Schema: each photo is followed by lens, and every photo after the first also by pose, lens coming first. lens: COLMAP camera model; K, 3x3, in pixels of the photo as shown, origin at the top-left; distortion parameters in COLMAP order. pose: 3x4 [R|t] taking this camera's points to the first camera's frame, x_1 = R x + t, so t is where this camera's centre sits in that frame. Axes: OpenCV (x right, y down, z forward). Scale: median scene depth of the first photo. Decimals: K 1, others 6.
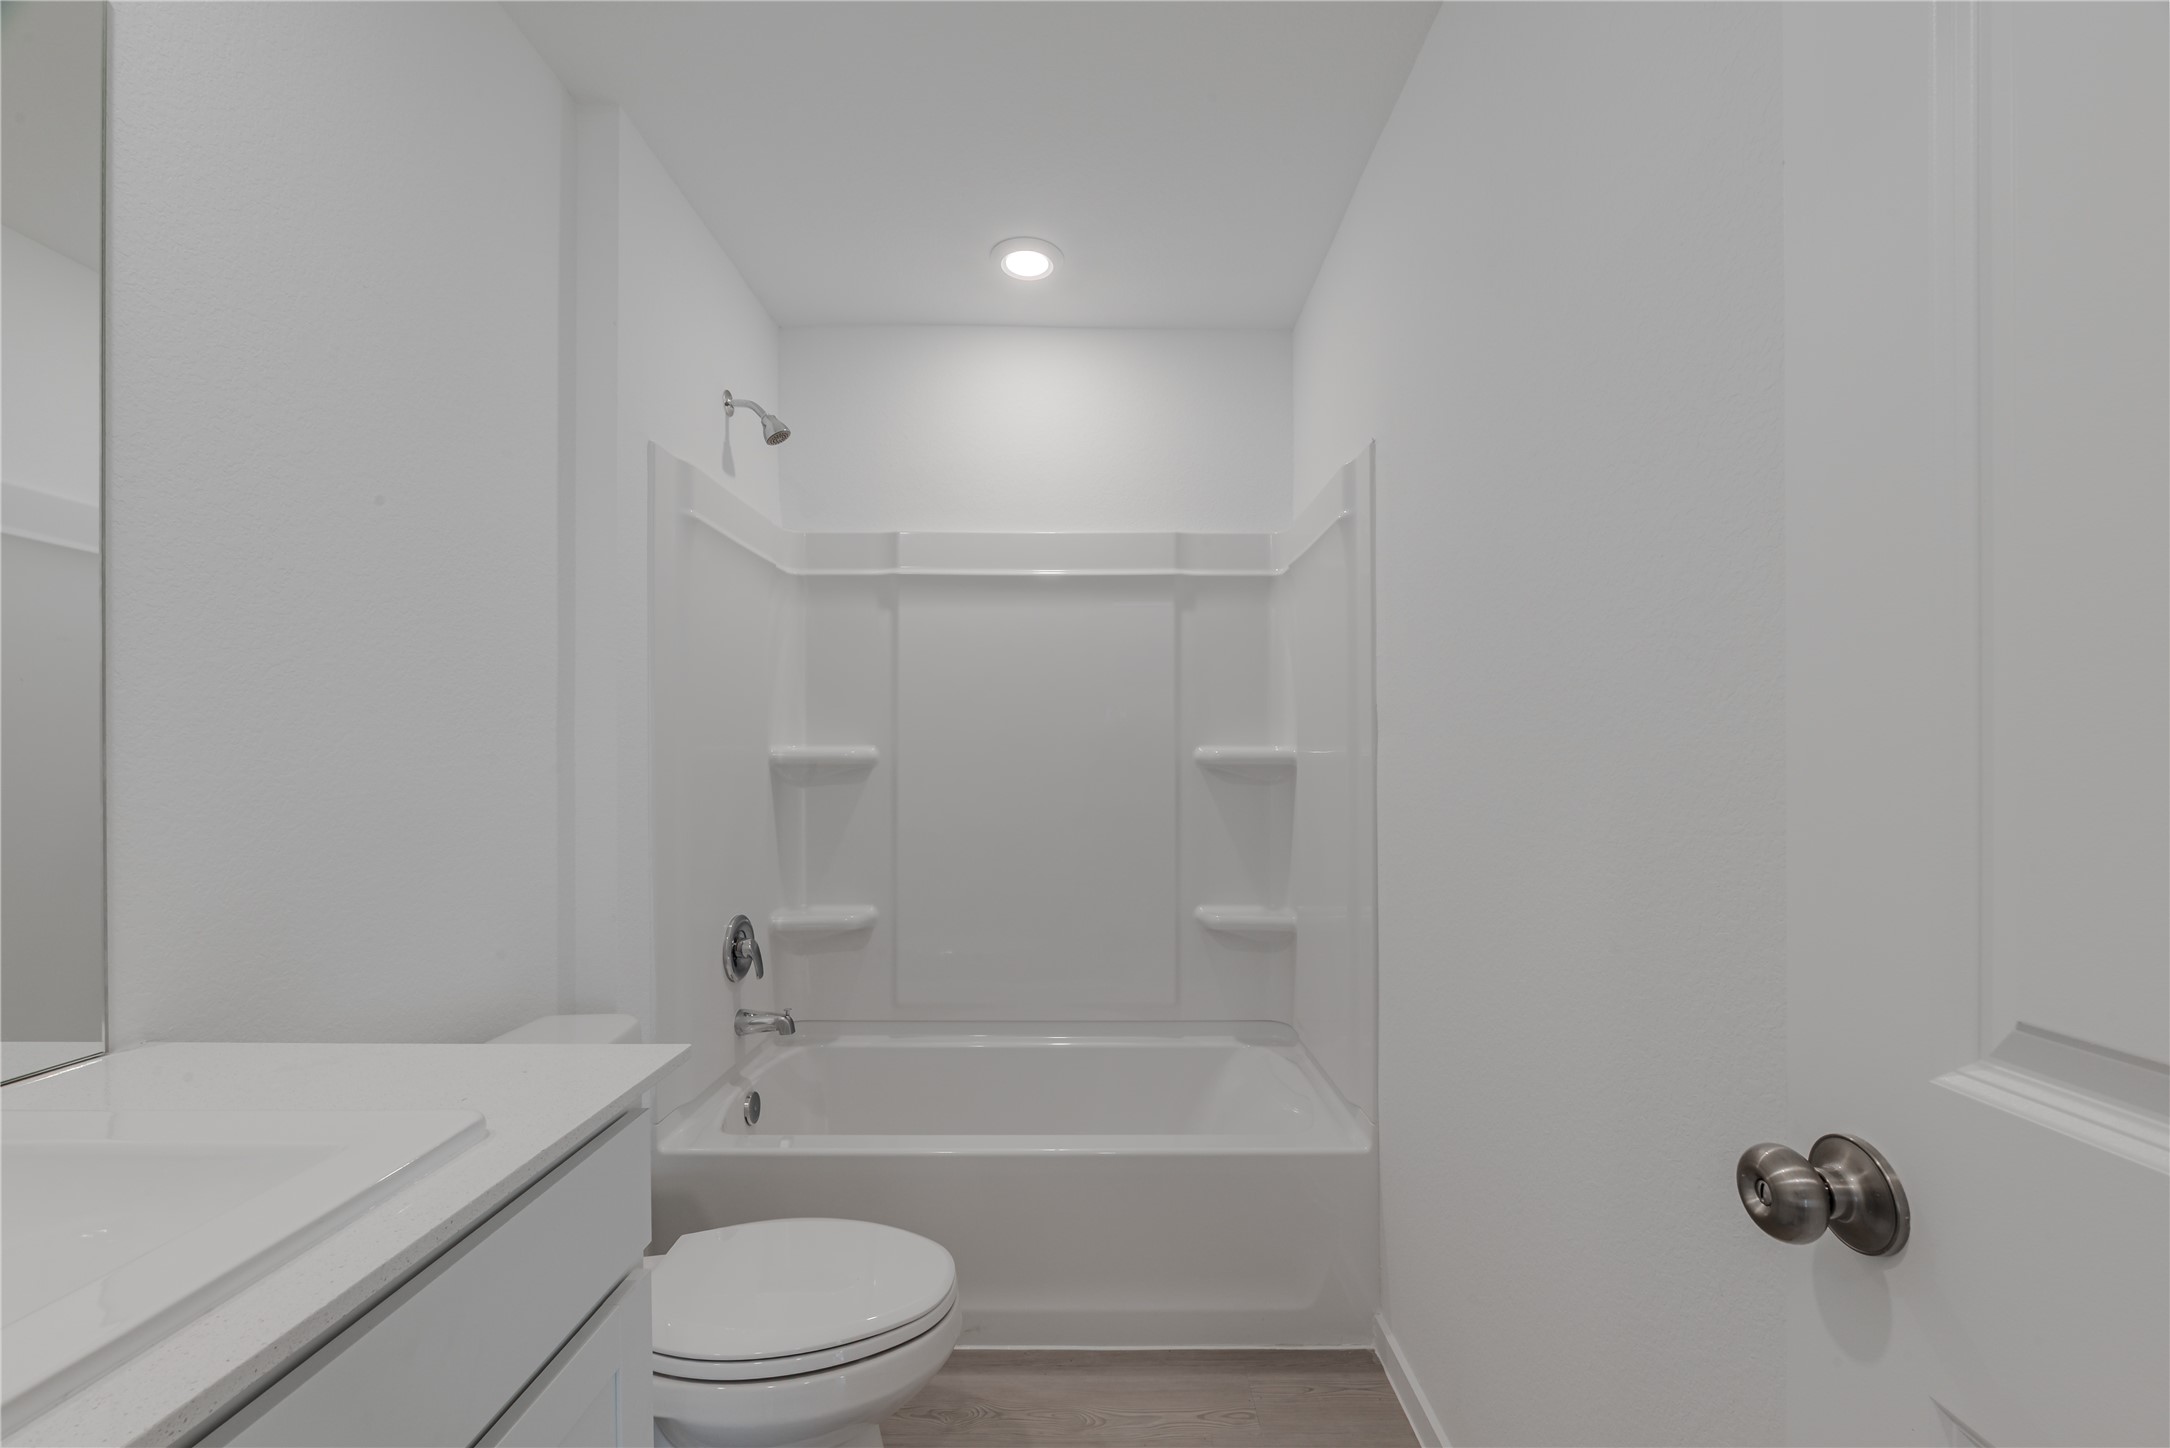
lens RADIAL K [[849.6, 0, 1085.2], [0, 849.6, 767.3], [0, 0, 1]] dist [-0.006990, -0.000059]
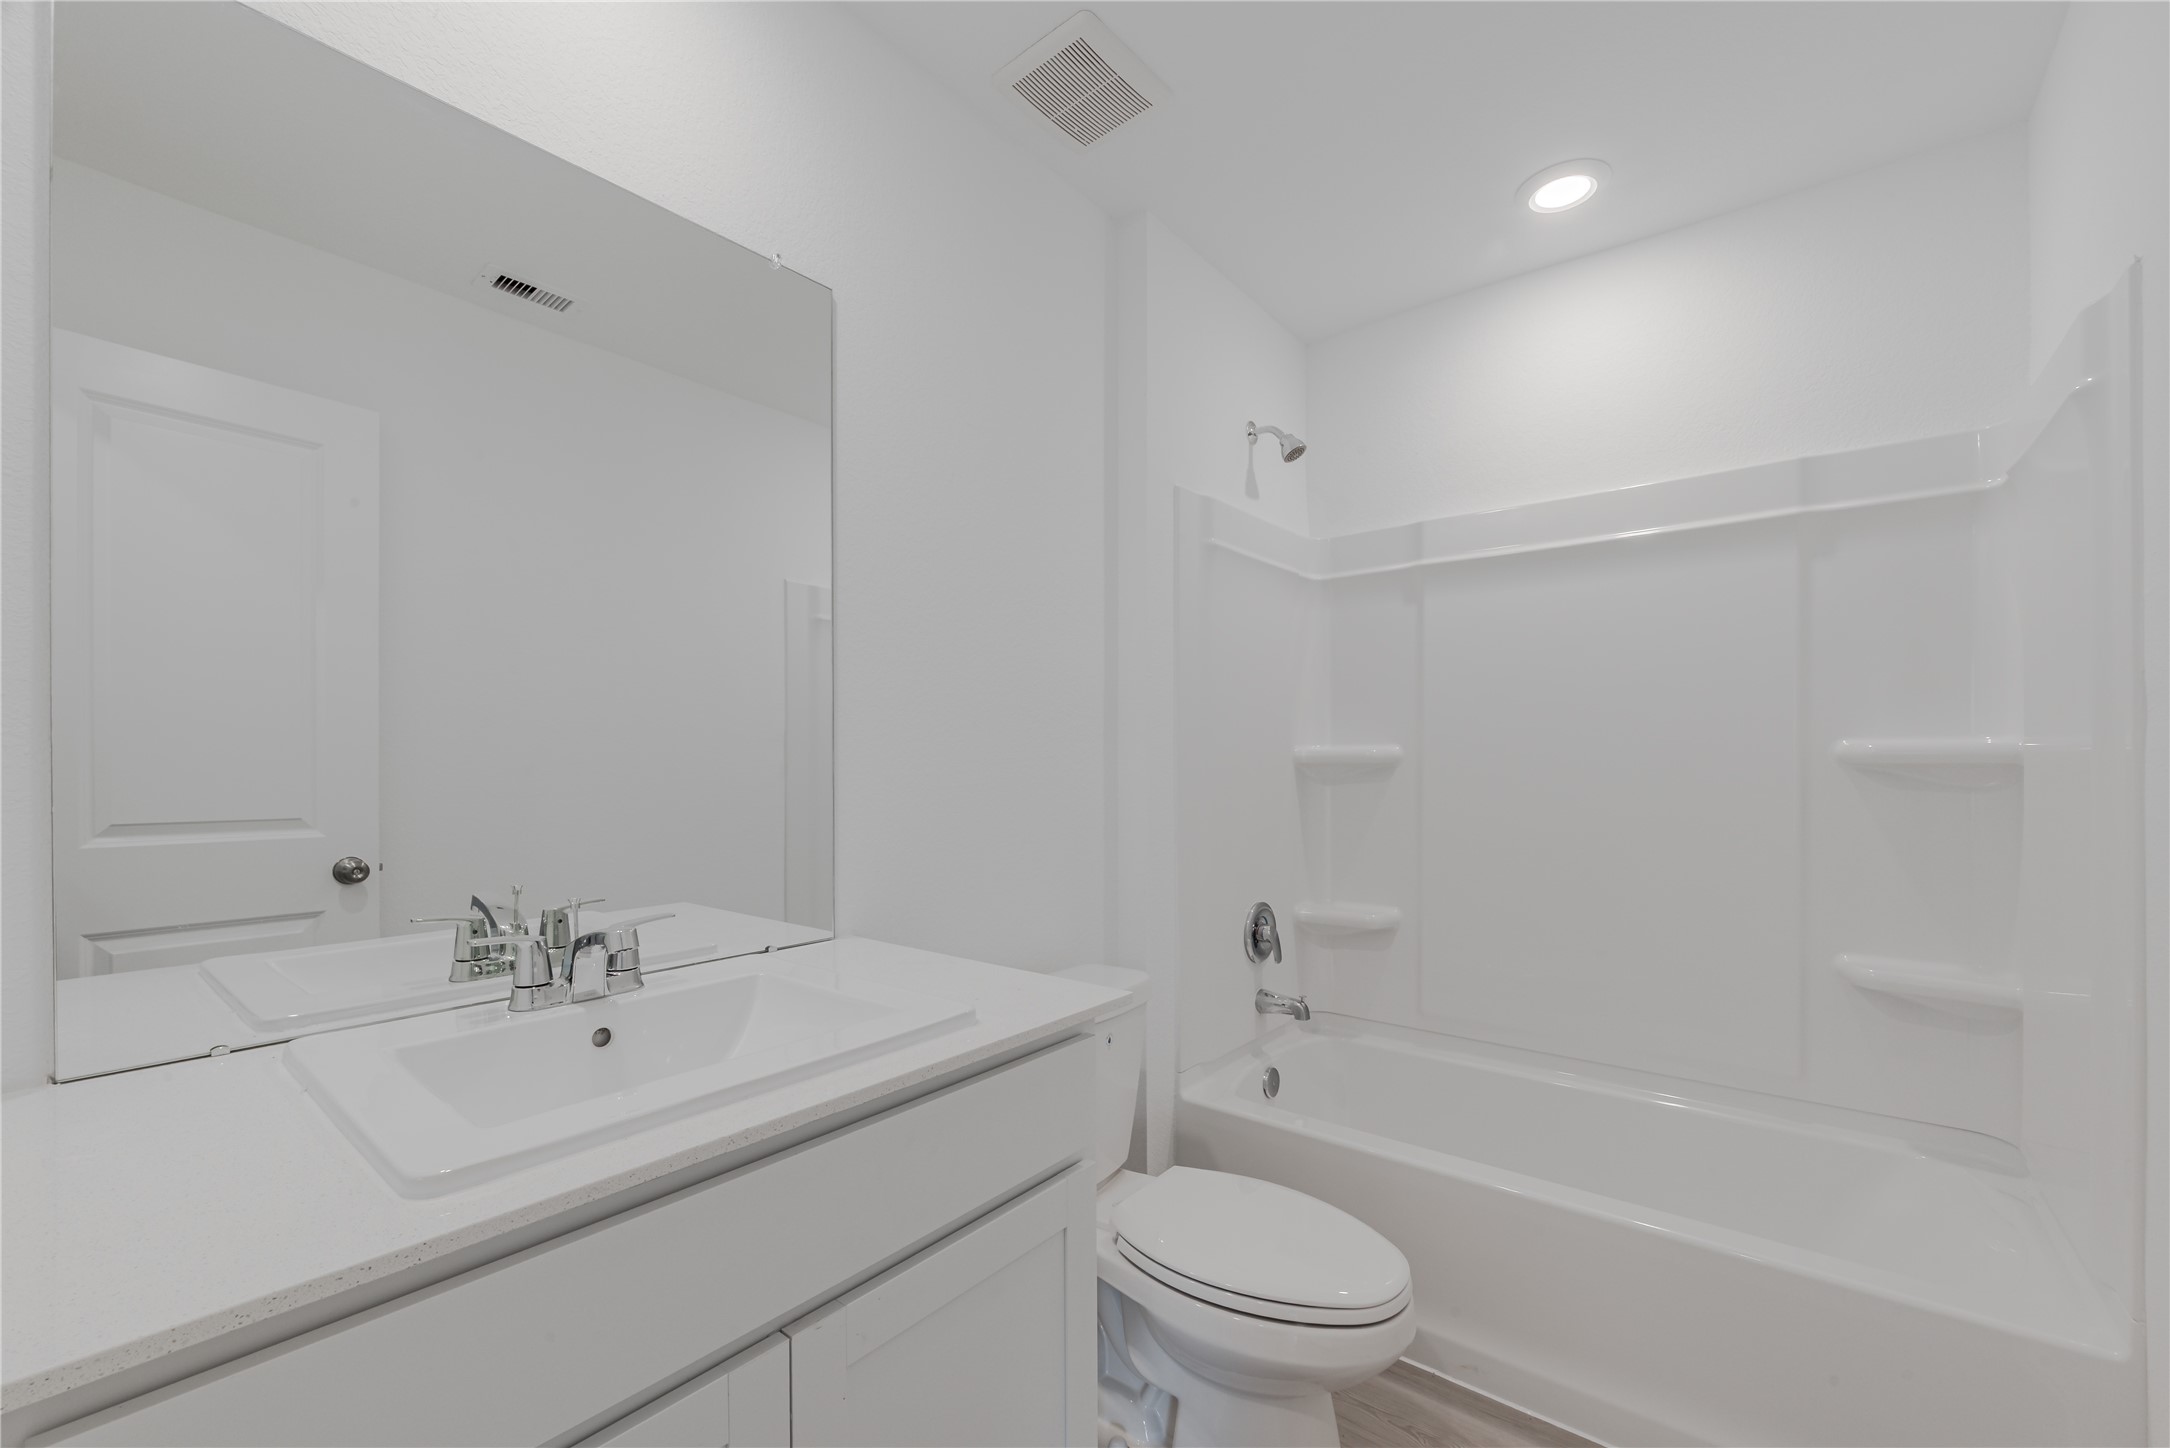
lens RADIAL K [[872.5, 0, 1087.1], [0, 872.5, 769.8], [0, 0, 1]] dist [-0.003834, -0.000362]
pose [[0.779917, 0.003961, -0.625870, 0.112861], [-0.001463, 0.999989, 0.004506, -0.000046], [0.625881, -0.002599, 0.779914, -0.009878]]
